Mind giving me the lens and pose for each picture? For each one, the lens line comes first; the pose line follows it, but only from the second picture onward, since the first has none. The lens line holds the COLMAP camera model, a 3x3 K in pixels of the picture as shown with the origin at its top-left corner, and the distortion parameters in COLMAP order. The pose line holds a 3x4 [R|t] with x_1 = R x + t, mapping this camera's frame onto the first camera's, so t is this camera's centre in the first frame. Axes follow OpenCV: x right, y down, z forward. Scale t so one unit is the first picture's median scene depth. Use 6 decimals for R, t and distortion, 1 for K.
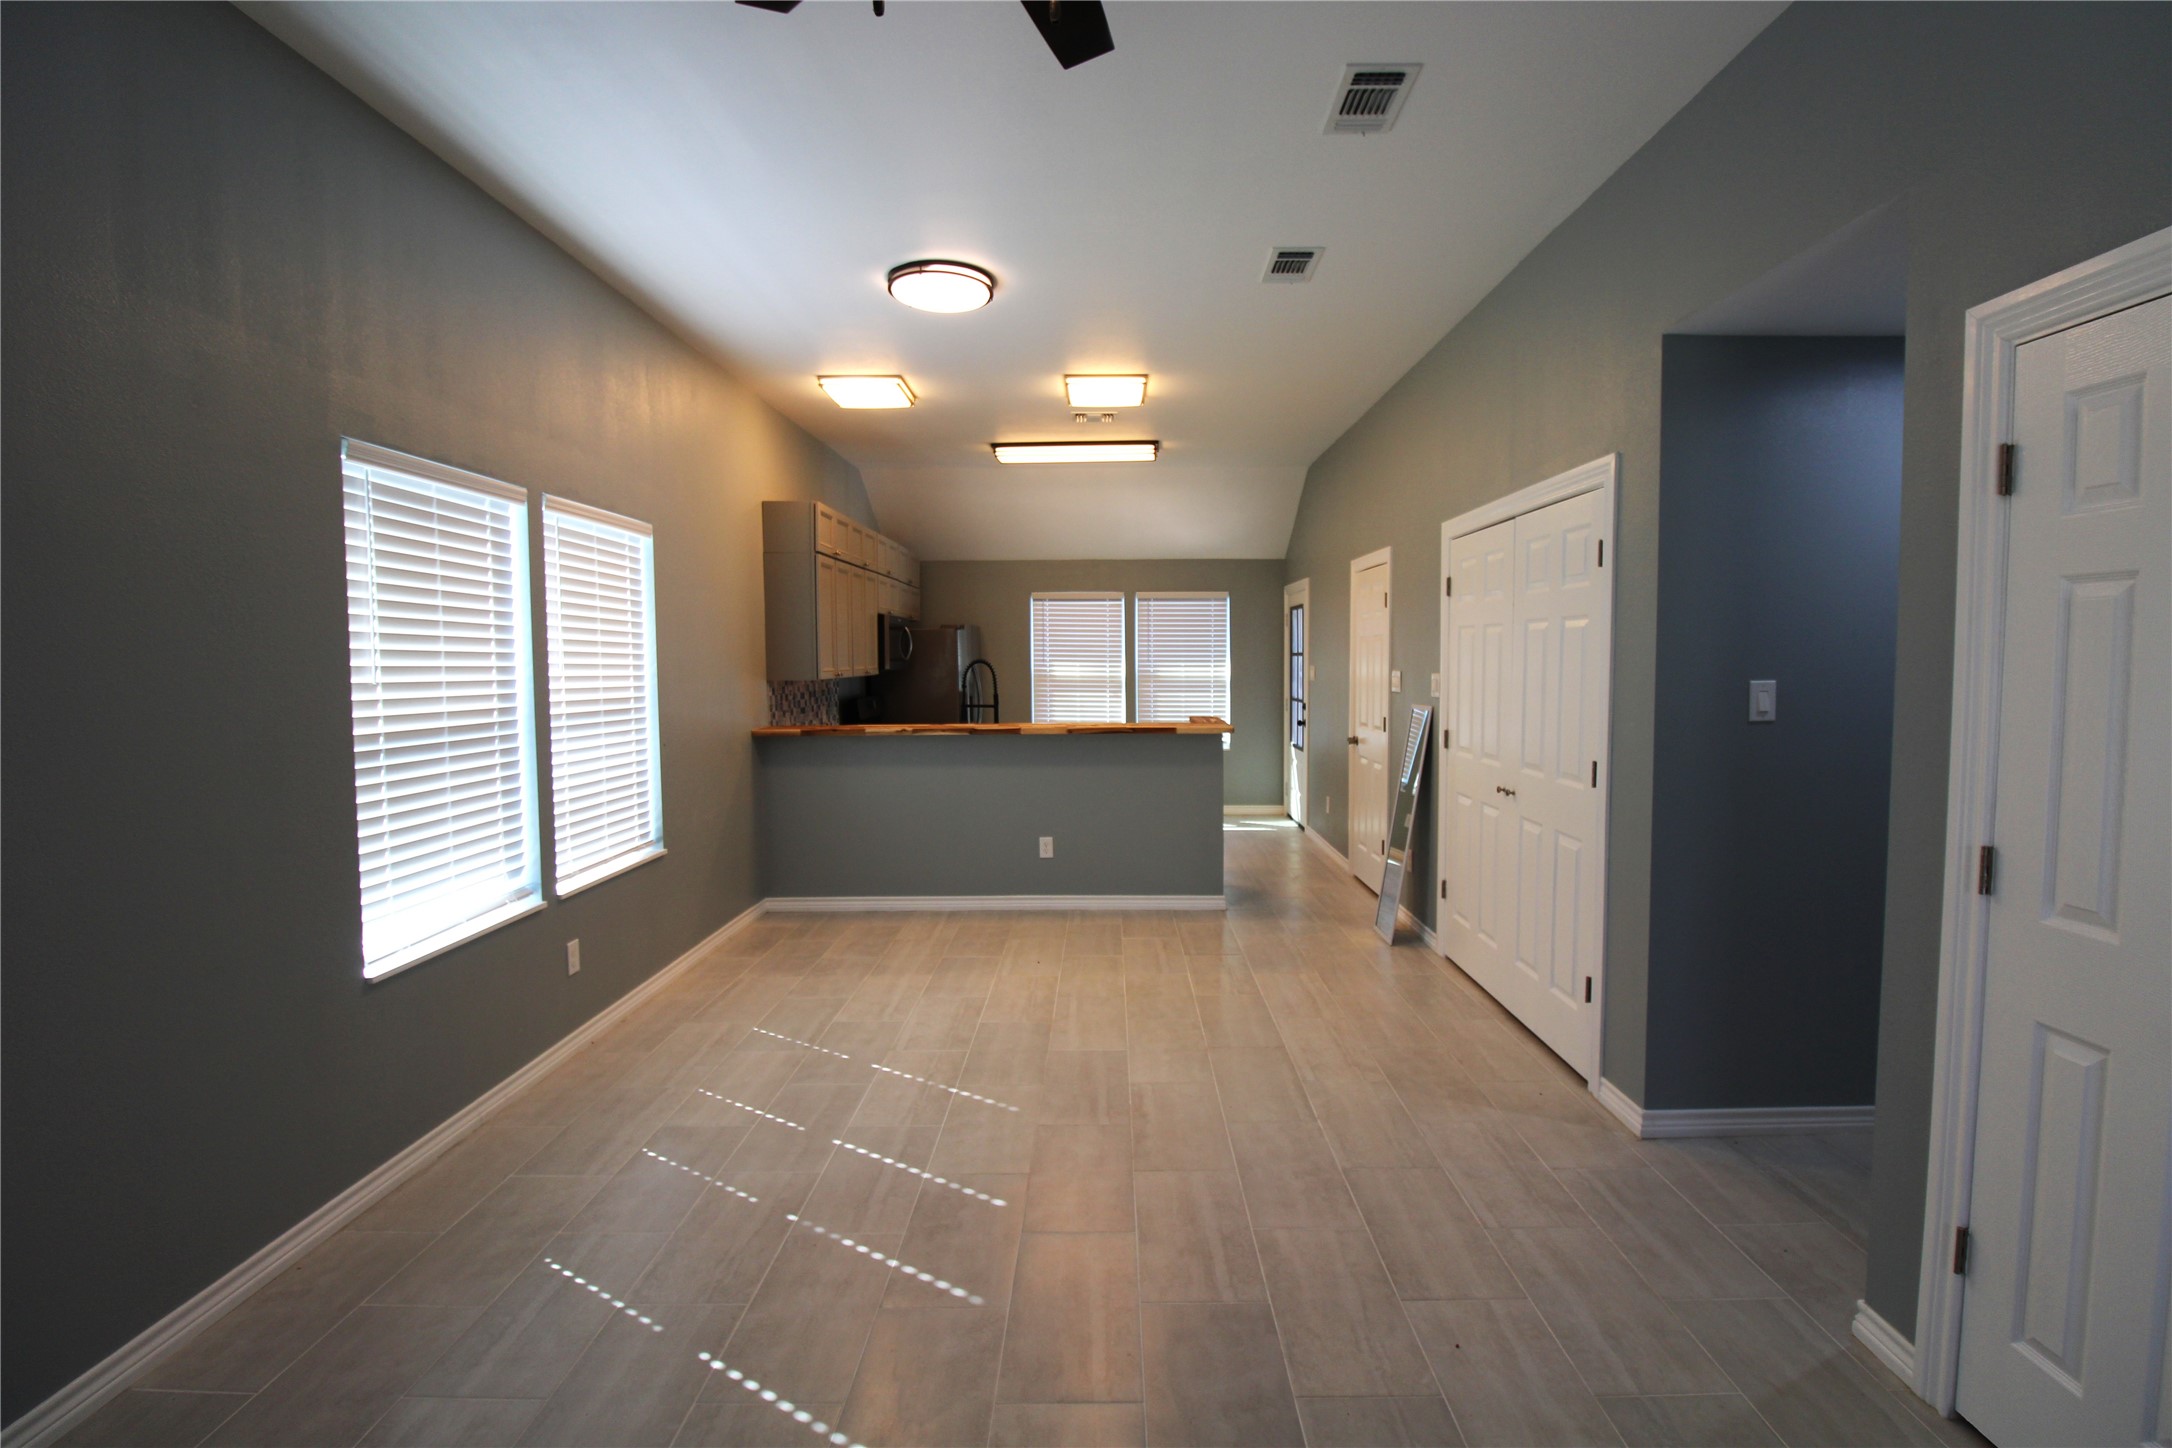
lens RADIAL K [[1036.2, 0, 1080.7], [0, 1036.2, 724.9], [0, 0, 1]] dist [0.002342, -0.001702]
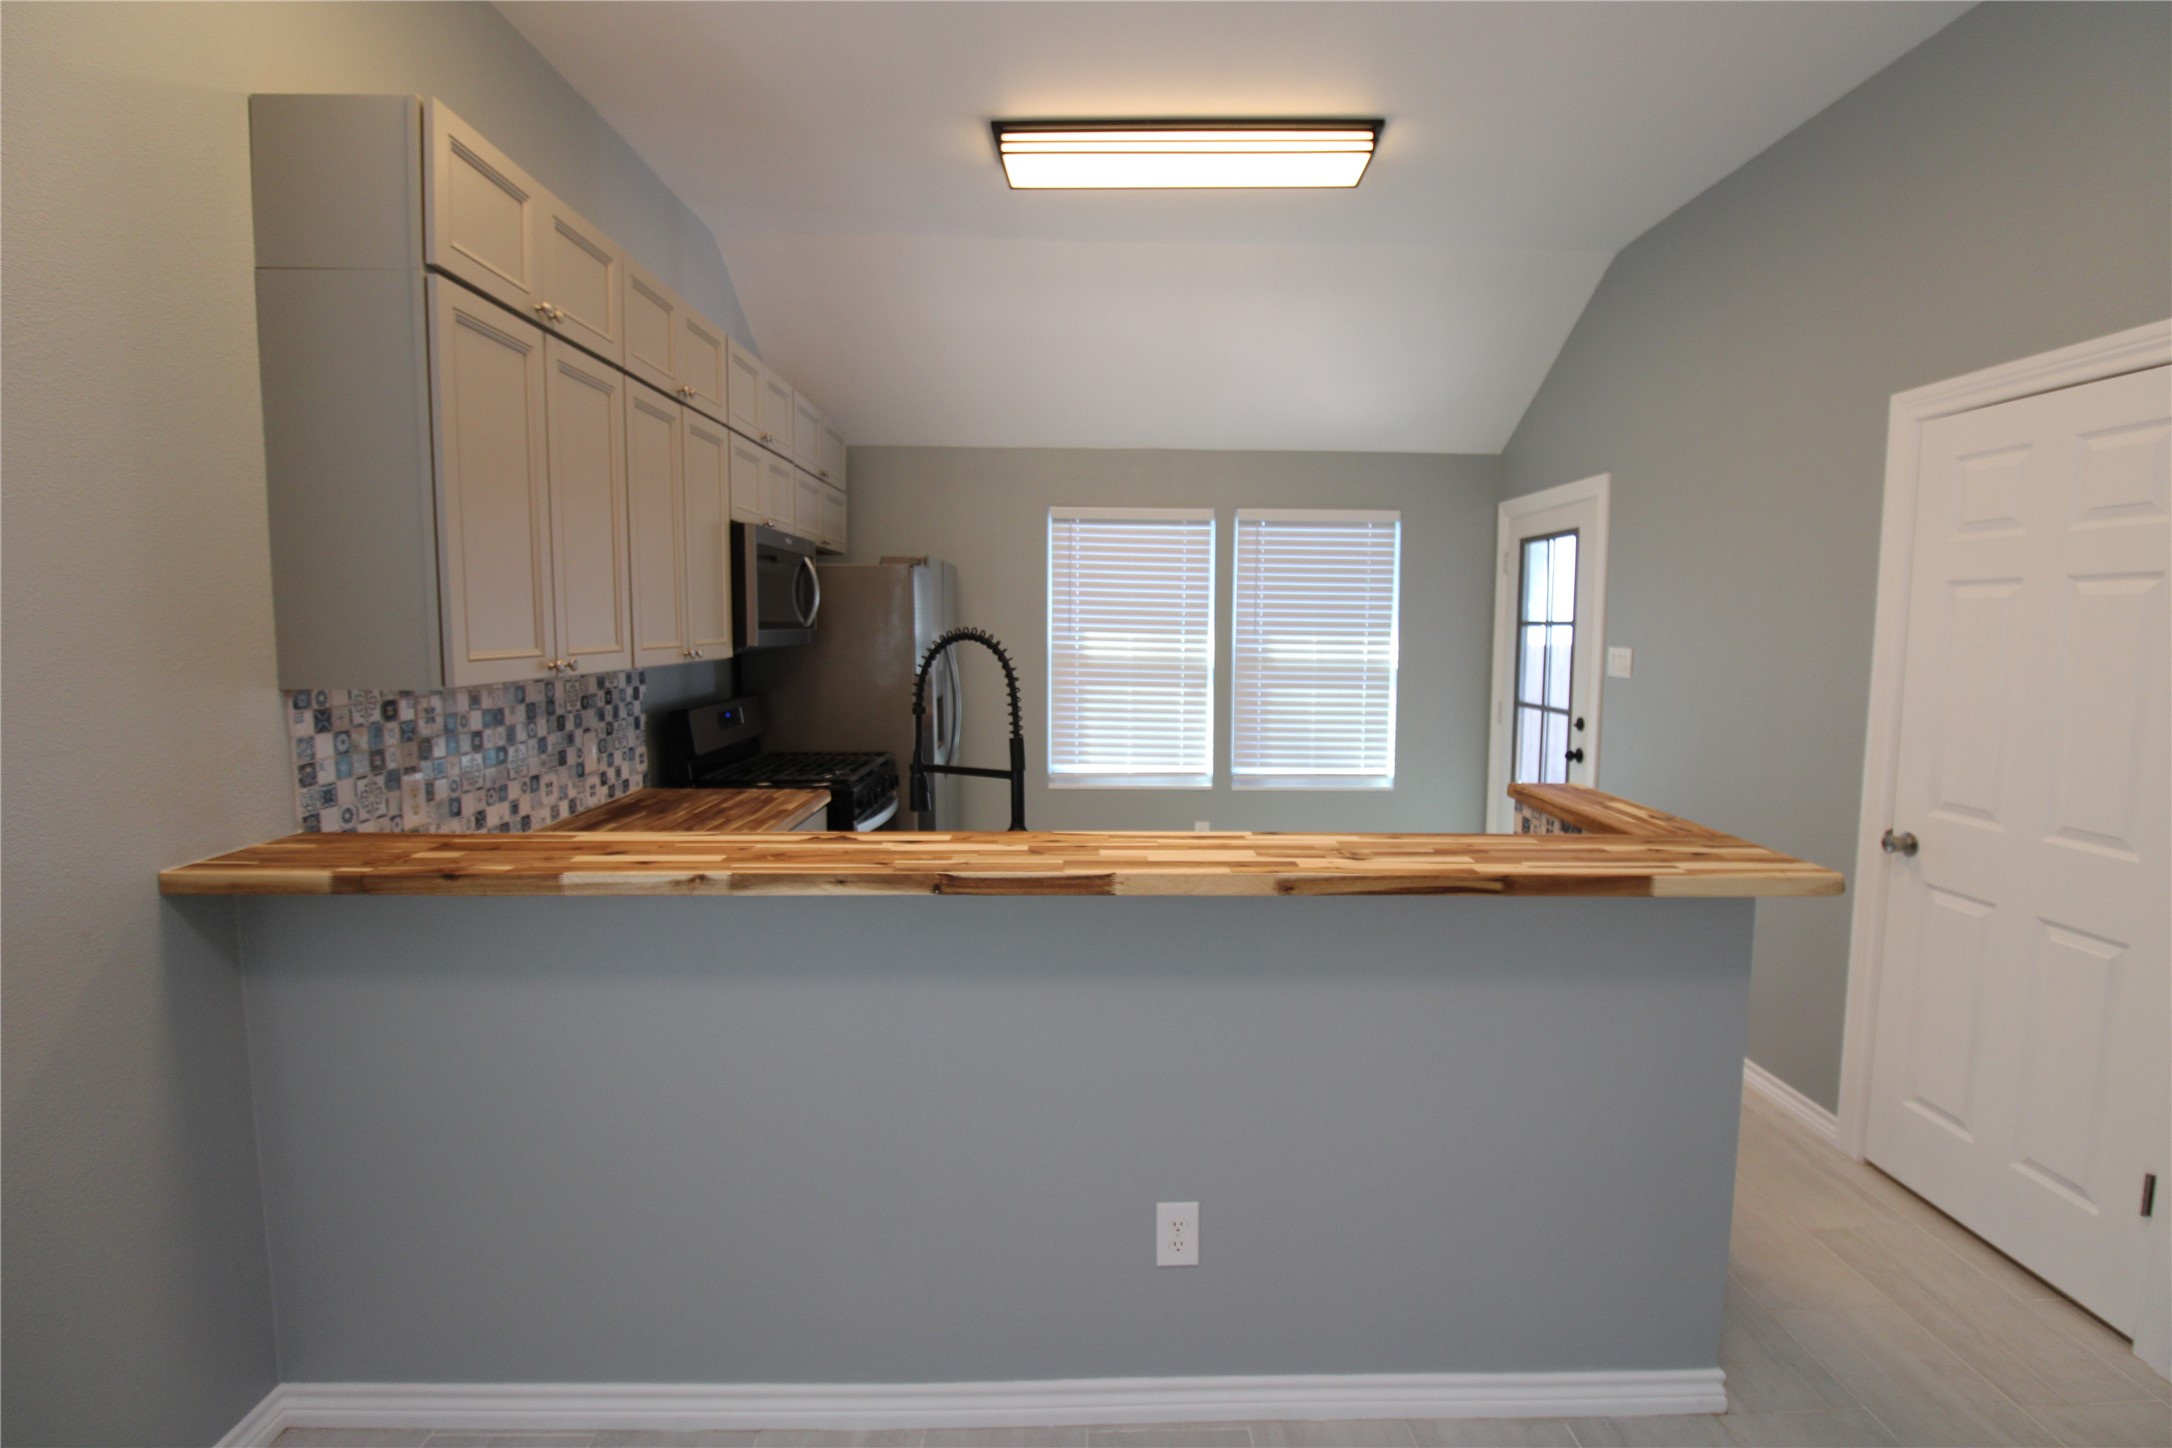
lens RADIAL K [[1036.2, 0, 1087.6], [0, 1036.2, 717.5], [0, 0, 1]] dist [0.002342, -0.001702]
pose [[0.999360, 0.008621, 0.034719, -0.049055], [-0.009503, 0.999634, 0.025315, -0.030550], [-0.034488, -0.025629, 0.999076, 0.468465]]
